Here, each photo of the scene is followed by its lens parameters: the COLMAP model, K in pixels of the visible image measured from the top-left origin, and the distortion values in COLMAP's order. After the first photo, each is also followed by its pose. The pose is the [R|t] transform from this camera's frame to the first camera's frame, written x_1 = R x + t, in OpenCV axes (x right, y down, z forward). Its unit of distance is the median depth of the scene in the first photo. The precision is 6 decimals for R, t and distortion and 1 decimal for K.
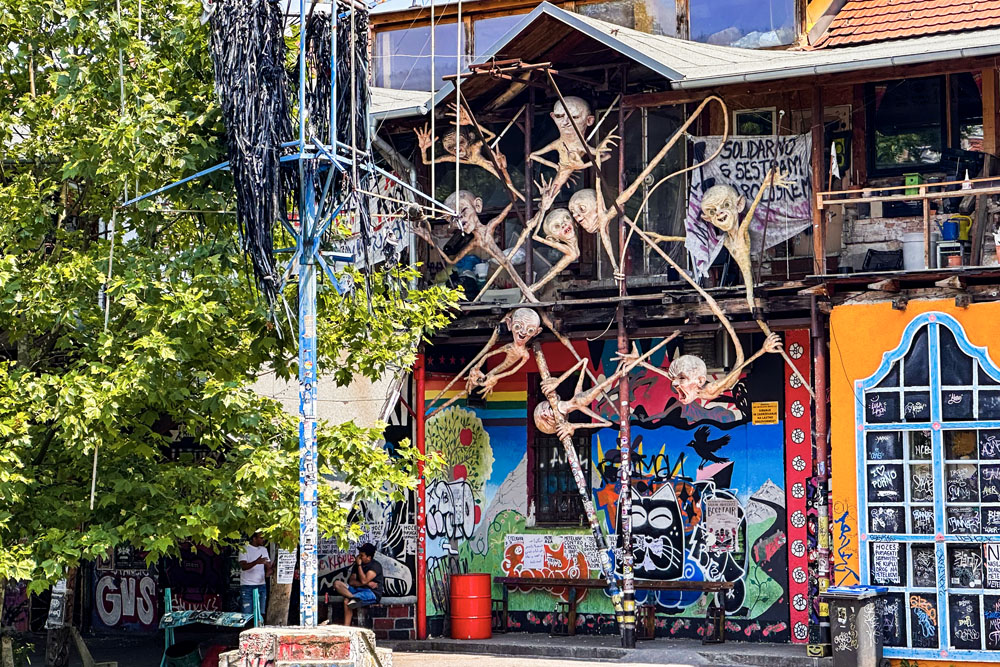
lens RADIAL K [[2490.7, 0, 500.0], [0, 2490.7, 333.5], [0, 0, 1]] dist [0.134274, 0.768537]
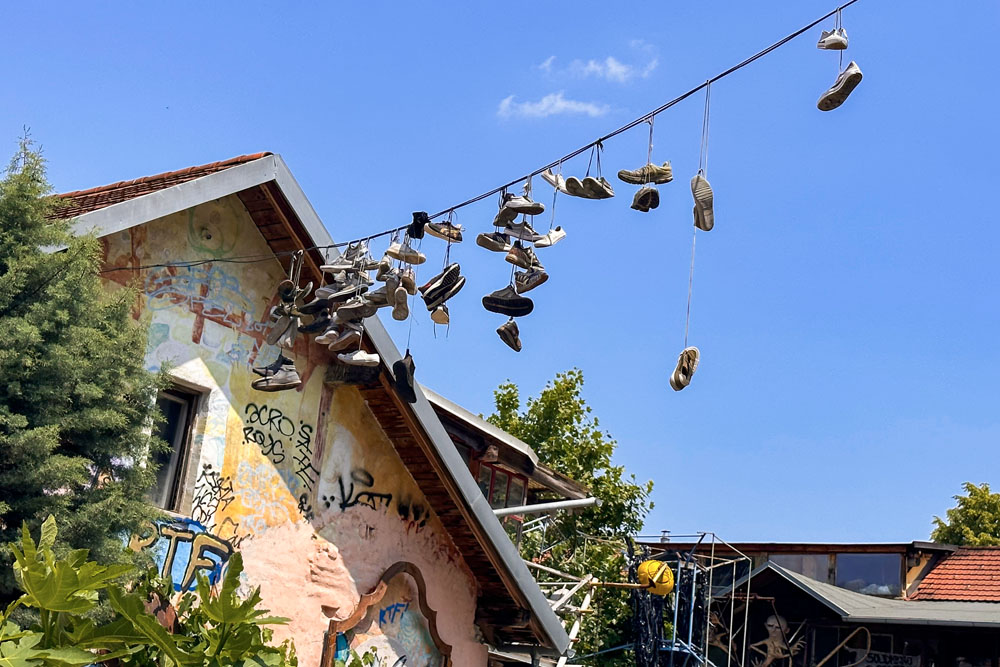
lens RADIAL K [[1765.3, 0, 500.0], [0, 1765.3, 333.5], [0, 0, 1]] dist [-0.023448, -0.061349]
pose [[0.992858, 0.104484, -0.057583, -0.115270], [-0.114235, 0.971785, -0.206359, -0.009116], [0.034397, 0.211463, 0.976781, -0.264331]]
